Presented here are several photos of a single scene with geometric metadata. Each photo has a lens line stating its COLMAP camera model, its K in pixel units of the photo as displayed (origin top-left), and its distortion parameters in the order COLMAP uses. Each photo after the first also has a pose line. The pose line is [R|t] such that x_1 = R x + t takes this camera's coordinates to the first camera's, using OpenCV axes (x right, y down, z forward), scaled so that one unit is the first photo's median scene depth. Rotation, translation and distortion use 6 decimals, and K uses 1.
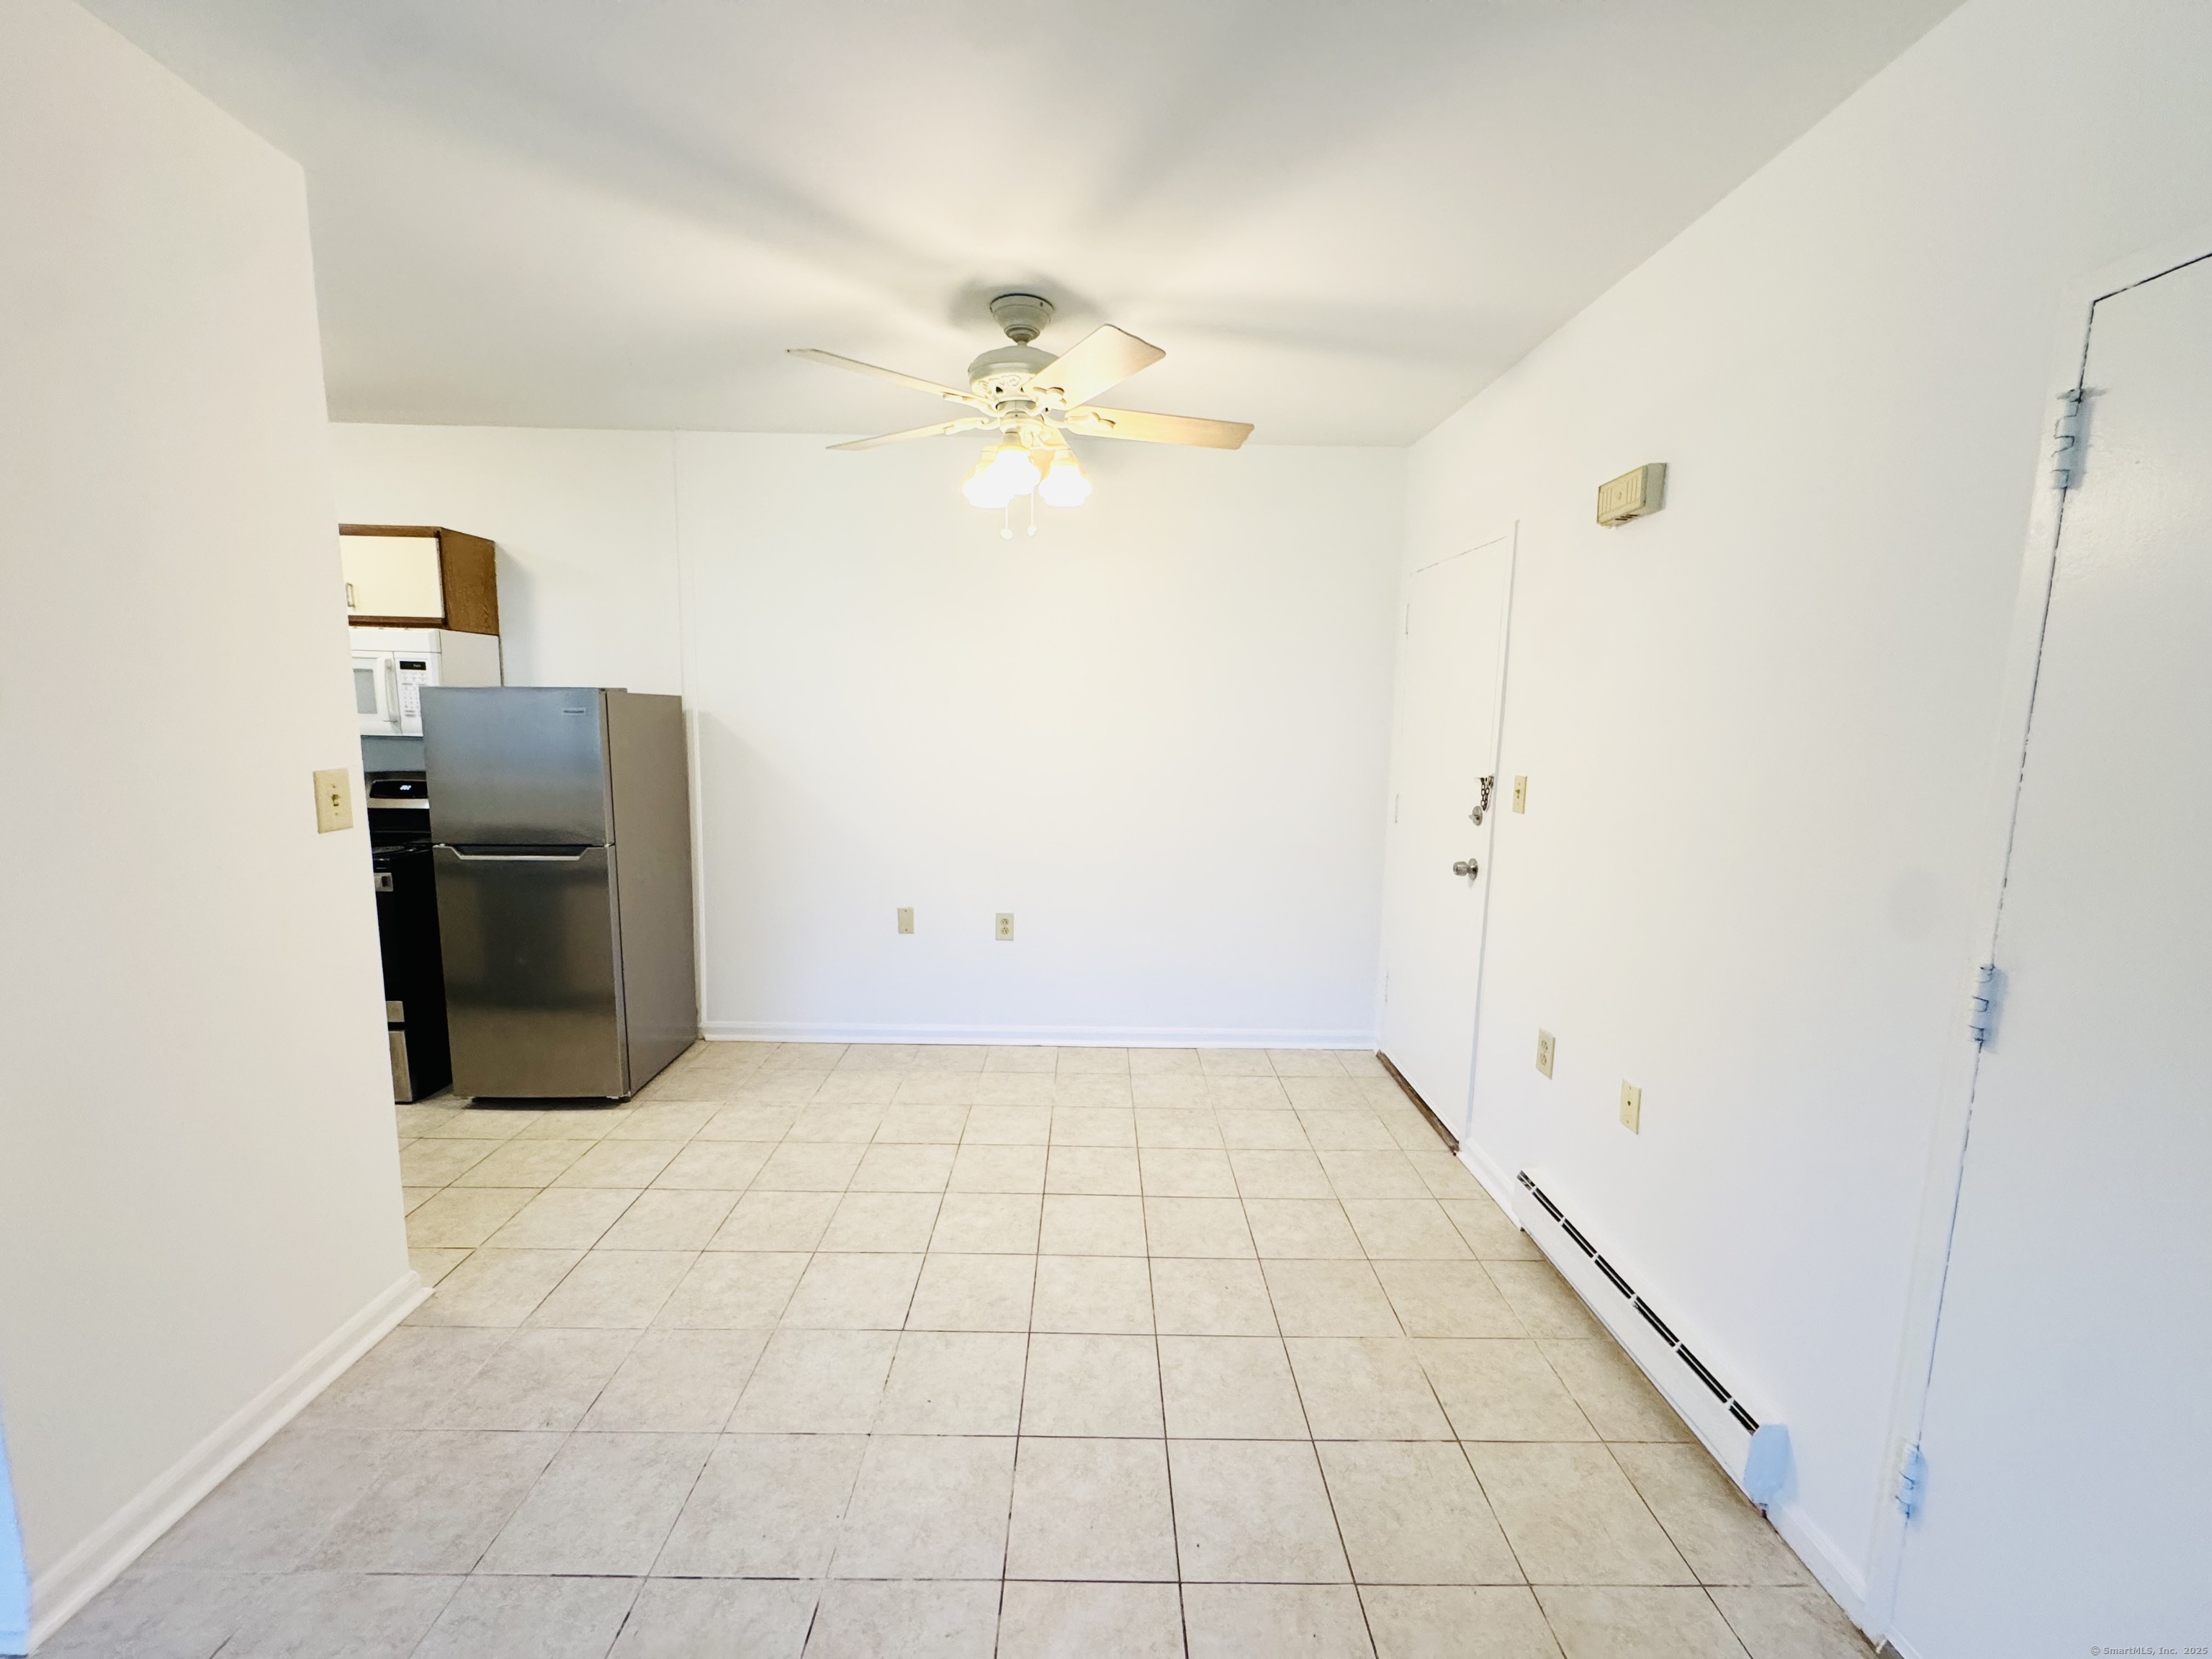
lens RADIAL K [[892.8, 0, 1104.0], [0, 892.8, 831.4], [0, 0, 1]] dist [0.001215, 0.000050]
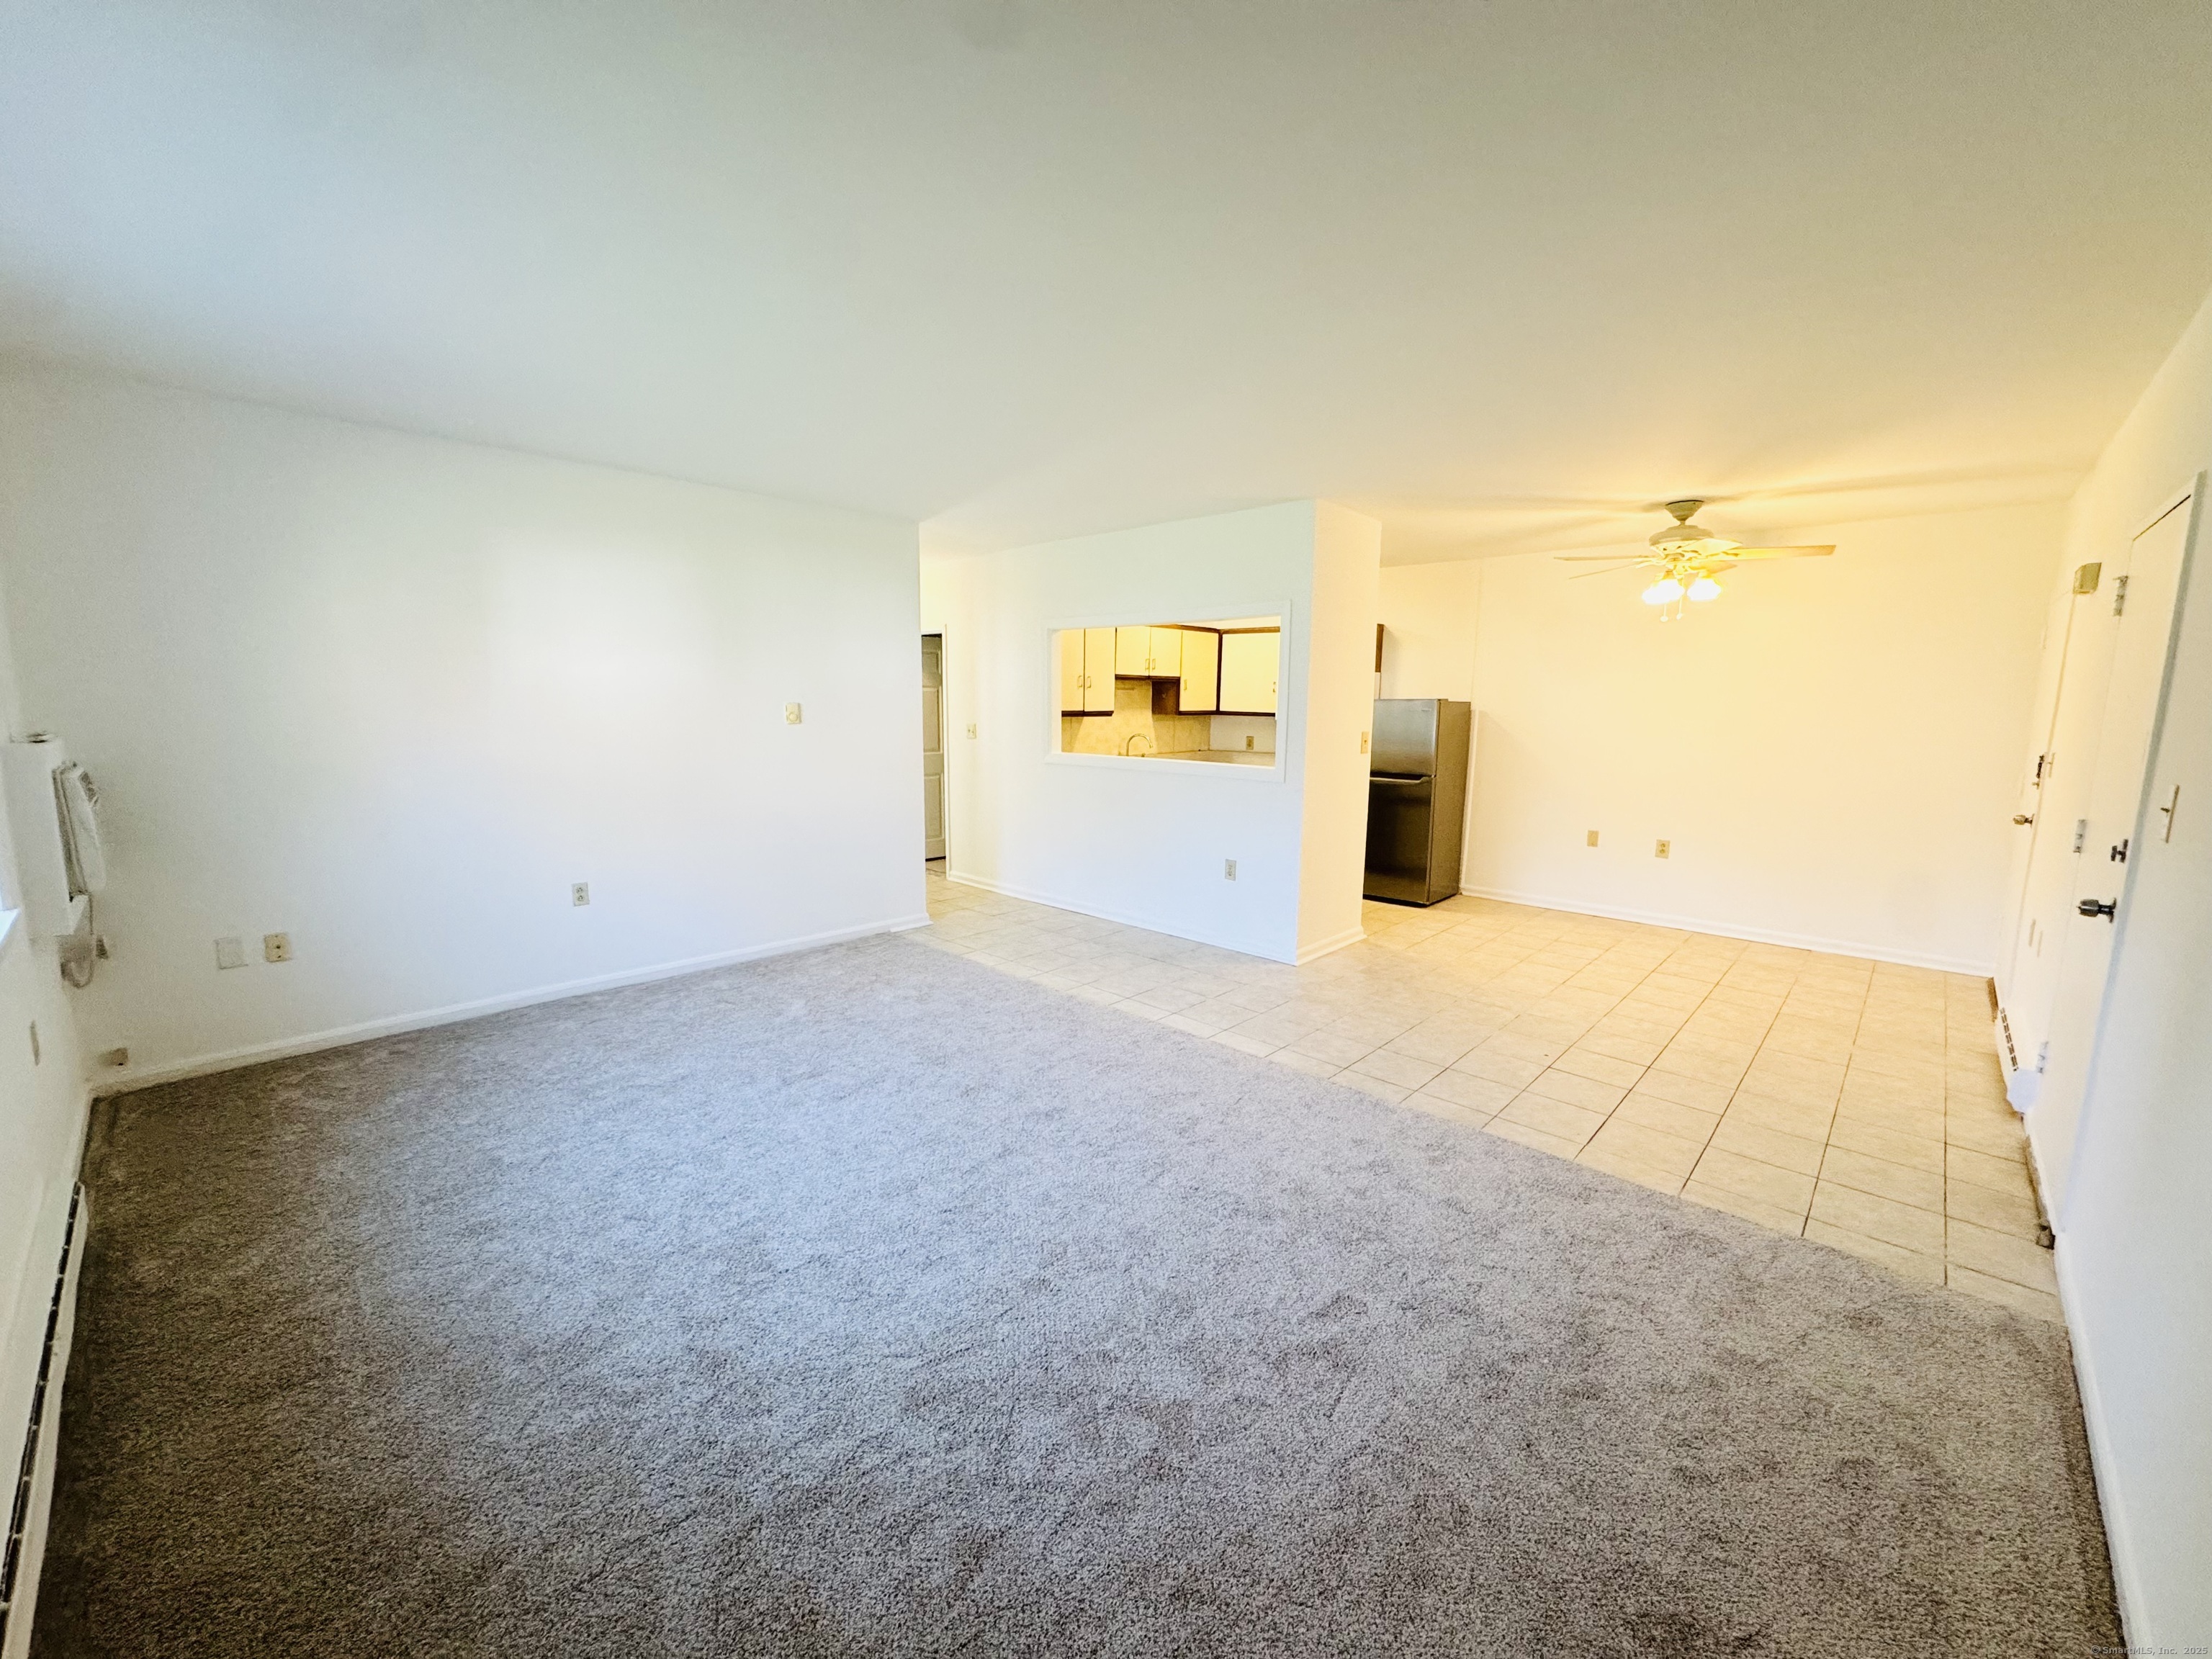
lens RADIAL K [[882.4, 0, 1103.3], [0, 882.4, 831.0], [0, 0, 1]] dist [-0.002575, -0.000183]
pose [[0.720128, 0.091390, -0.687797, 0.314375], [-0.089827, 0.995225, 0.038189, 0.137382], [0.688002, 0.034282, 0.724898, -1.025454]]
